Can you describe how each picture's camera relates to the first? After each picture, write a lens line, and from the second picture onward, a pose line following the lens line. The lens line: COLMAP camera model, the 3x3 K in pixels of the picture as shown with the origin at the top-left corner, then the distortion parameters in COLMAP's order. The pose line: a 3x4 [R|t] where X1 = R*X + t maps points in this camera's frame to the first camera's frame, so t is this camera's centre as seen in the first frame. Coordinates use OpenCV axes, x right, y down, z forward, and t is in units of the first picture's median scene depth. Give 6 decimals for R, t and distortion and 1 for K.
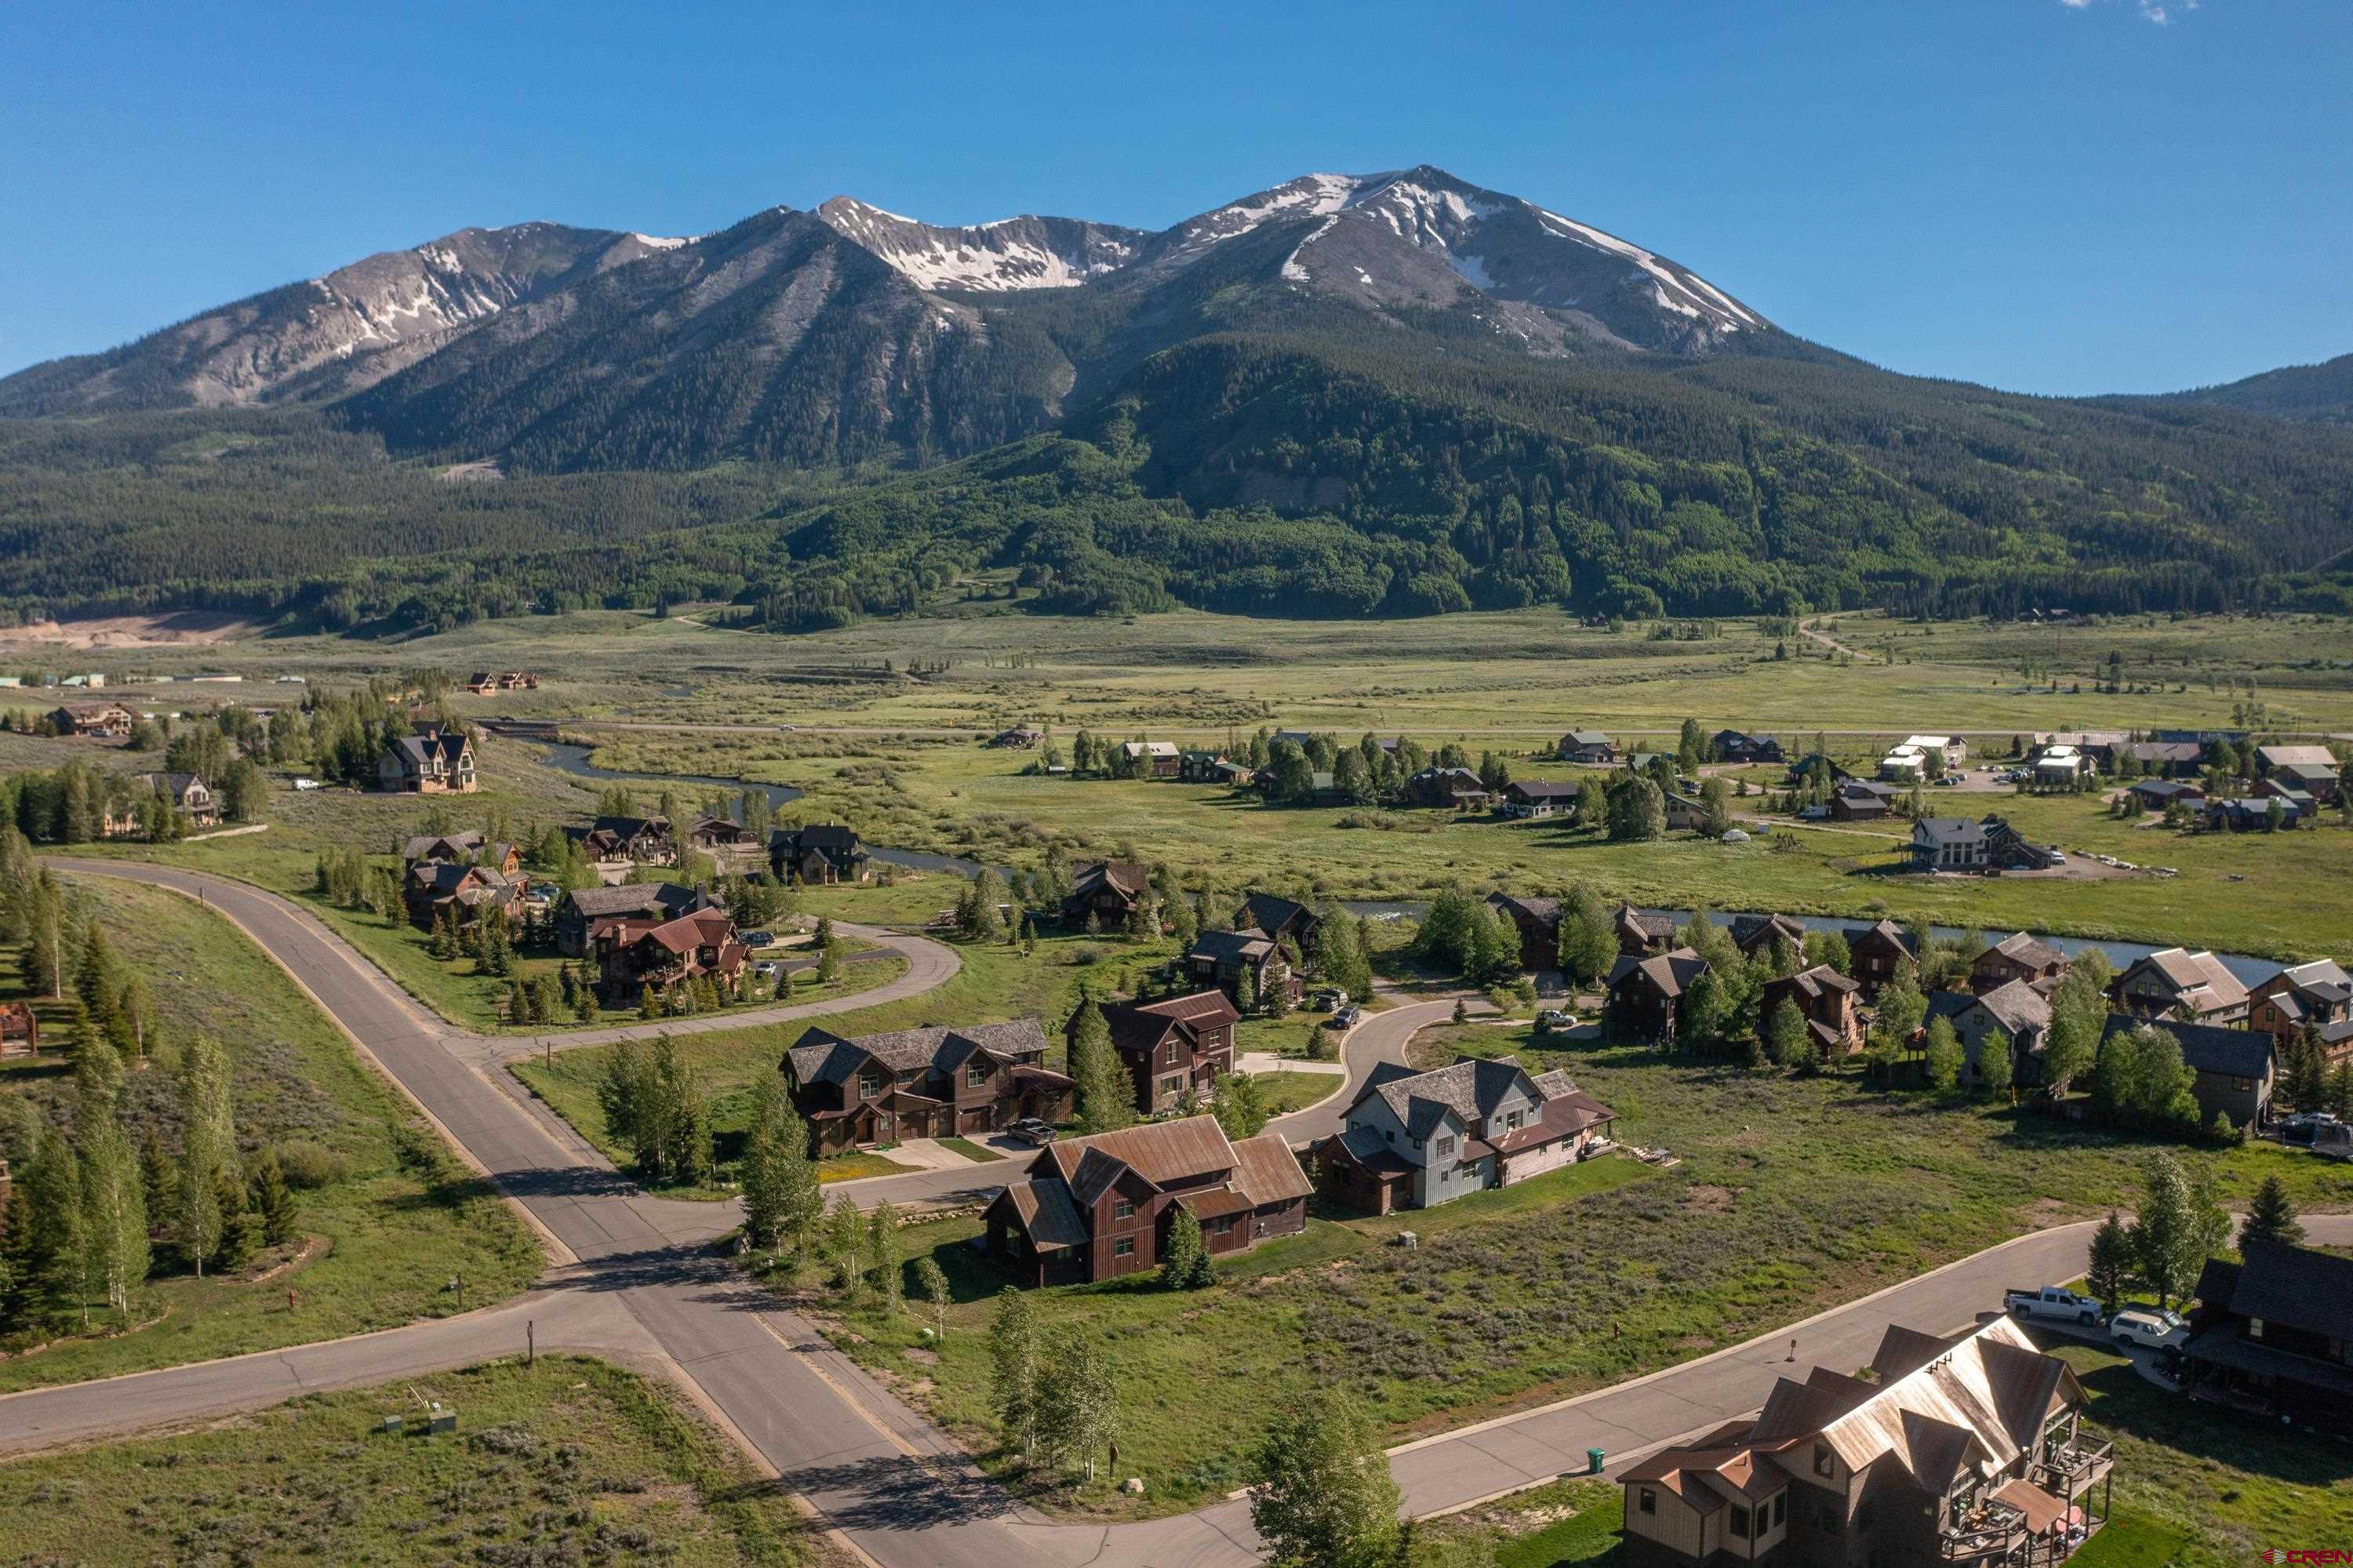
lens RADIAL K [[1856.0, 0, 1165.9], [0, 1856.0, 775.6], [0, 0, 1]] dist [-0.016572, 0.002143]
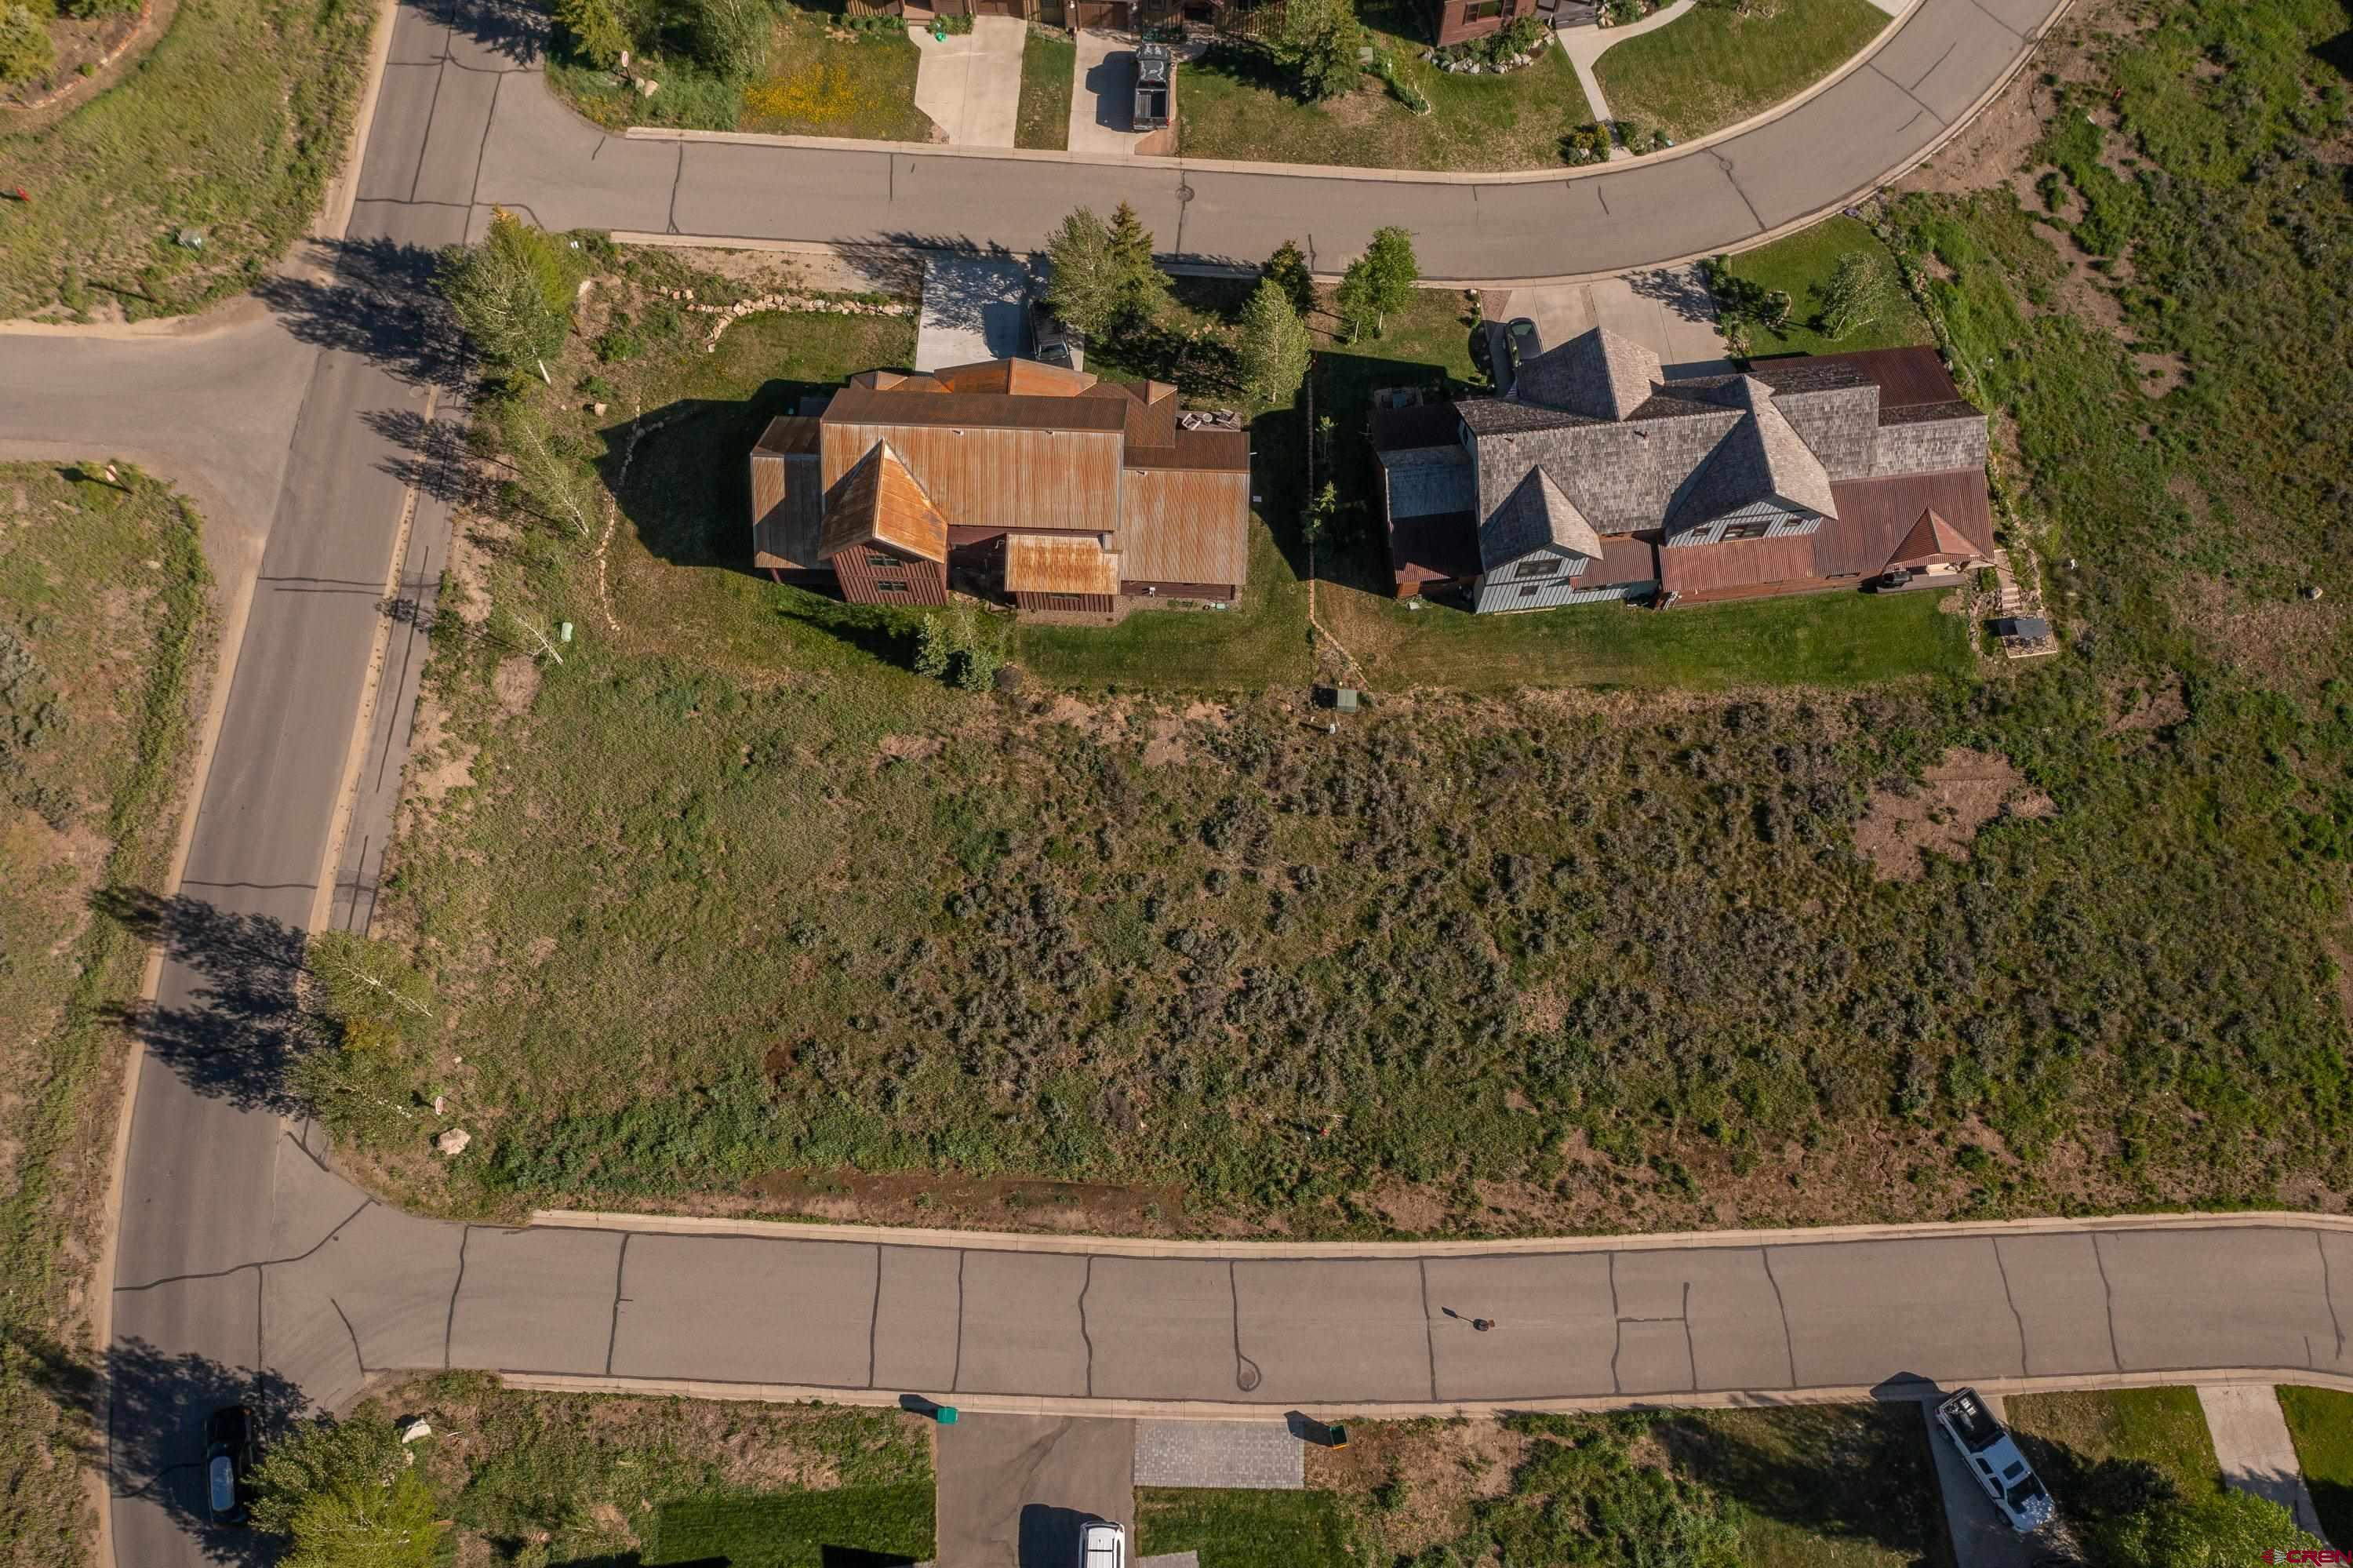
lens RADIAL K [[1856.0, 0, 1172.6], [0, 1856.0, 767.5], [0, 0, 1]] dist [-0.016572, 0.002143]
pose [[0.801628, 0.556467, -0.218486, 0.230244], [-0.045502, 0.421203, 0.905824, -0.325482], [0.596088, -0.716193, 0.362969, 0.680679]]
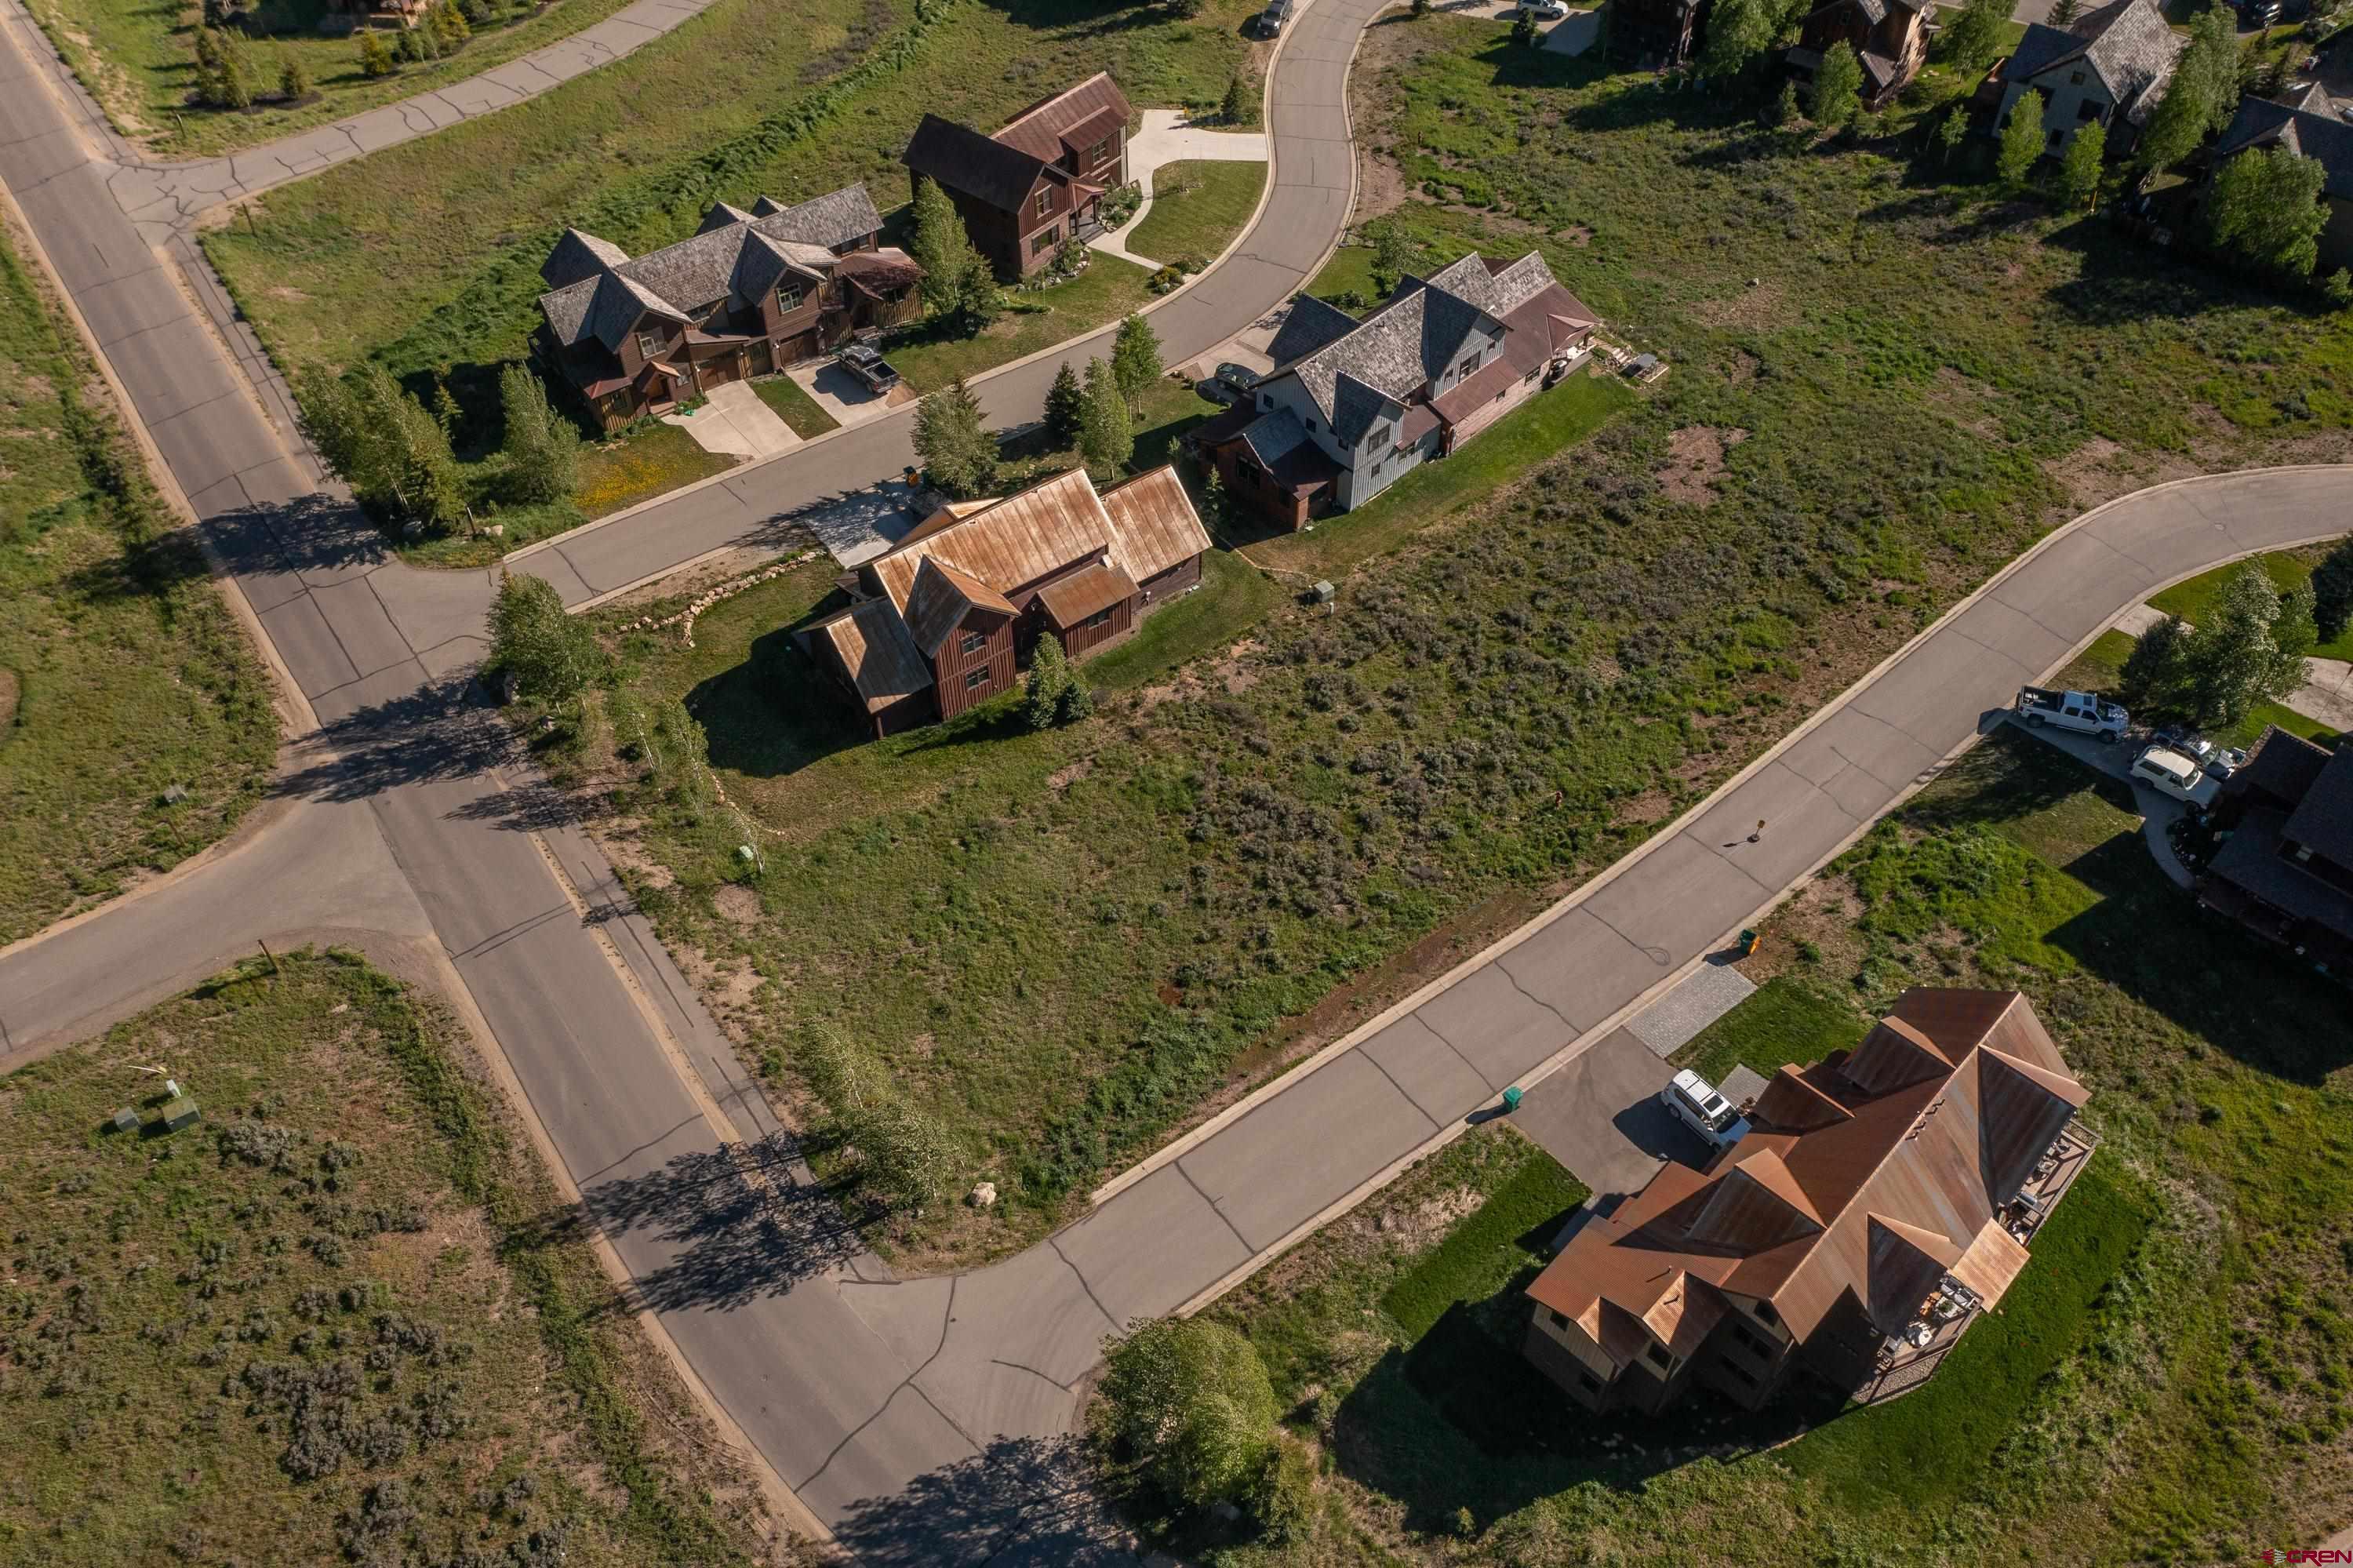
lens RADIAL K [[1856.0, 0, 1165.9], [0, 1856.0, 761.8], [0, 0, 1]] dist [-0.016572, 0.002143]
pose [[0.999192, -0.037892, 0.013414, 0.043929], [0.019344, 0.745812, 0.665876, -0.239655], [-0.035235, -0.665078, 0.745942, 0.319543]]
